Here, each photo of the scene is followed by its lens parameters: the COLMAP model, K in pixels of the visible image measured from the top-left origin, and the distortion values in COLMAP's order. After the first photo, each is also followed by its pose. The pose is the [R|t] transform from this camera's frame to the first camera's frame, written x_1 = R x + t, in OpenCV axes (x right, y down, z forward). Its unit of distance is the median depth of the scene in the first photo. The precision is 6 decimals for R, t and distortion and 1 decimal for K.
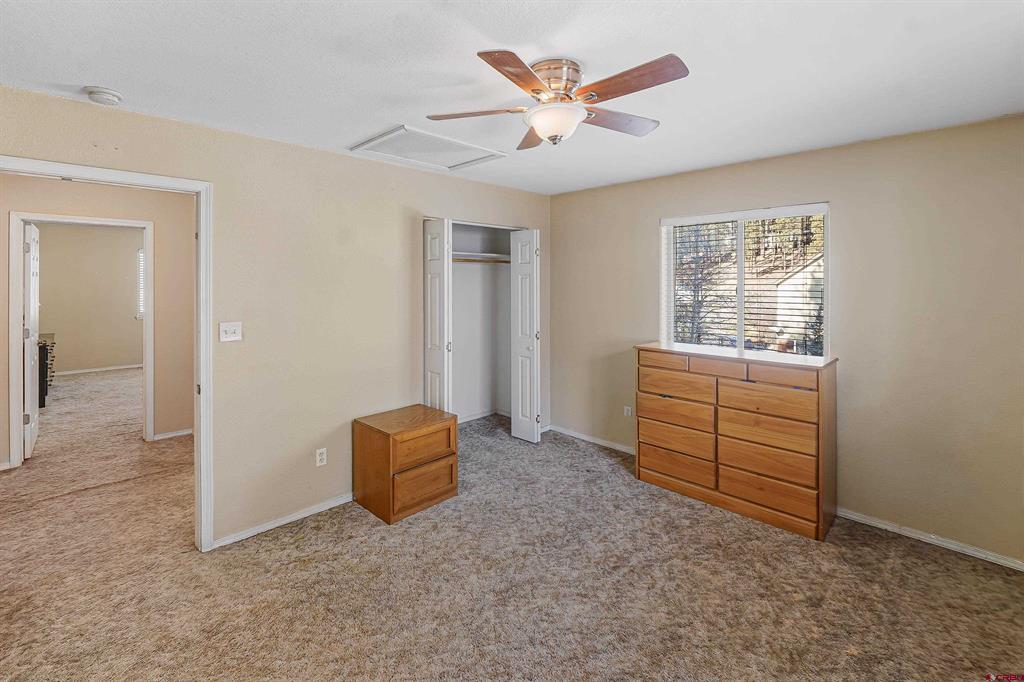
lens RADIAL K [[442.8, 0, 512.0], [0, 442.8, 341.0], [0, 0, 1]] dist [-0.003604, 0.000089]
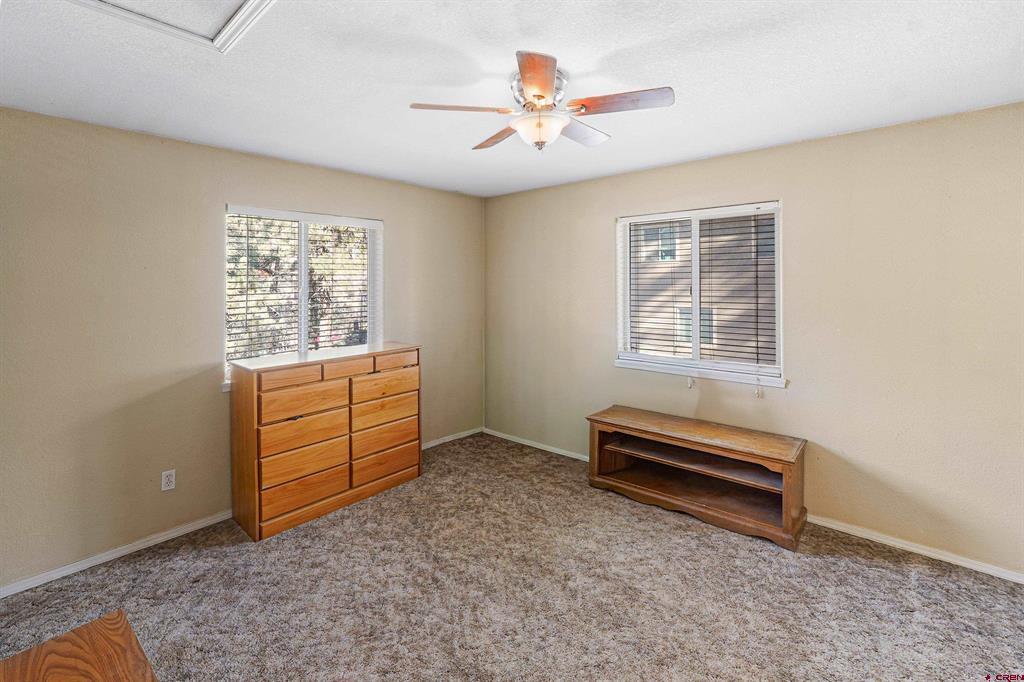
lens RADIAL K [[442.8, 0, 512.0], [0, 442.8, 341.0], [0, 0, 1]] dist [-0.003604, 0.000089]
pose [[-0.052629, -0.132326, 0.989808, -0.573113], [0.137187, 0.980826, 0.138419, -0.093058], [-0.989146, 0.143073, -0.033466, 0.688435]]
